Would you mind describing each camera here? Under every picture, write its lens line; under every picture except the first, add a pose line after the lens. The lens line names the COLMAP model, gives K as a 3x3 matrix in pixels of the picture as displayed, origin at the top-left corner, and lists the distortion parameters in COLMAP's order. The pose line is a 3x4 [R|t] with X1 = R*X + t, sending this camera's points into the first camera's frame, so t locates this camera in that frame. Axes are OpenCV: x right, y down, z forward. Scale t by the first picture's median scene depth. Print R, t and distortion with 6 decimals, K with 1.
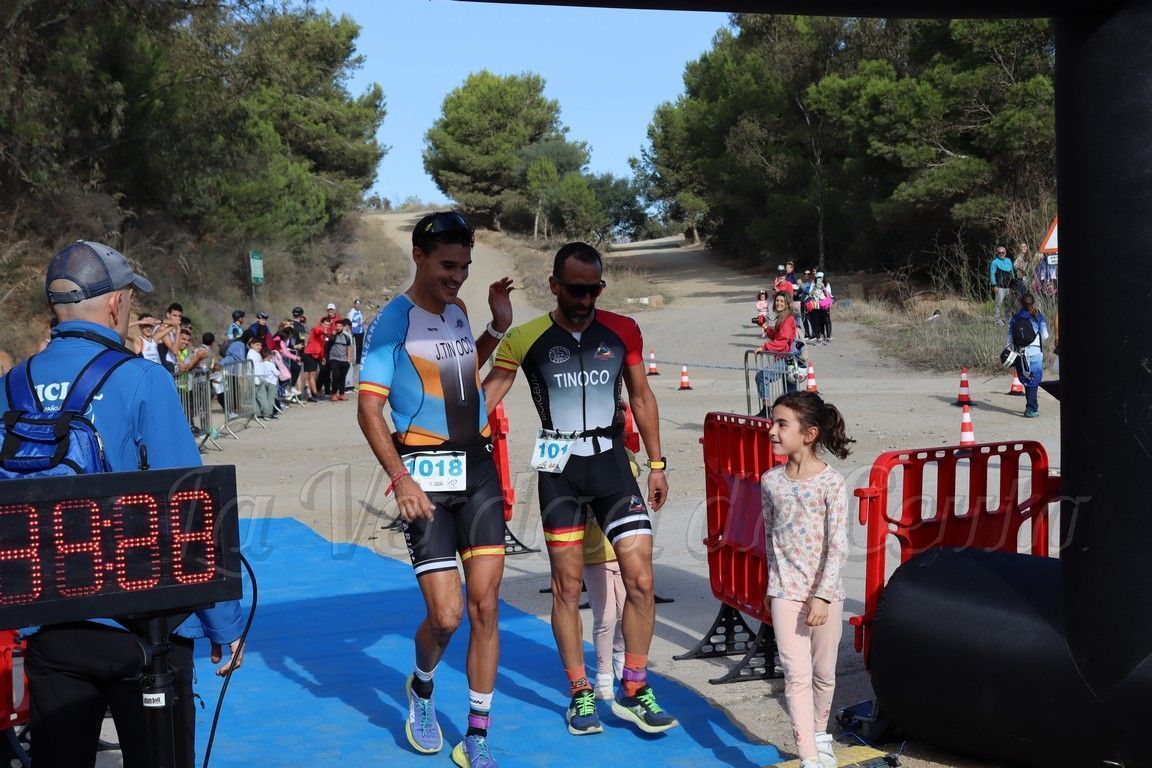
lens RADIAL K [[2031.8, 0, 575.6], [0, 2031.8, 430.9], [0, 0, 1]] dist [-0.039064, 0.263153]
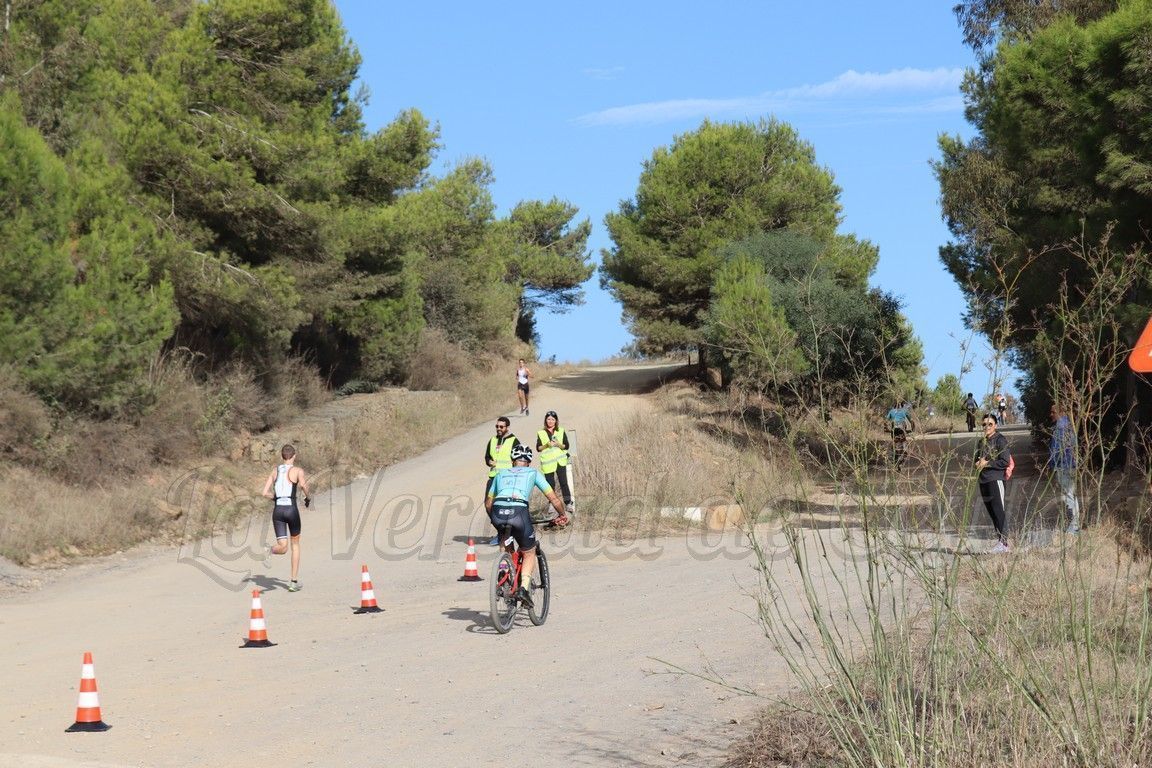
lens RADIAL K [[2756.6, 0, 576.0], [0, 2756.6, 384.0], [0, 0, 1]] dist [0.072978, -0.102511]
pose [[0.981704, 0.034114, -0.187333, 0.074591], [-0.054071, 0.993264, -0.102481, -0.016494], [0.182575, 0.110736, 0.976936, 0.221571]]
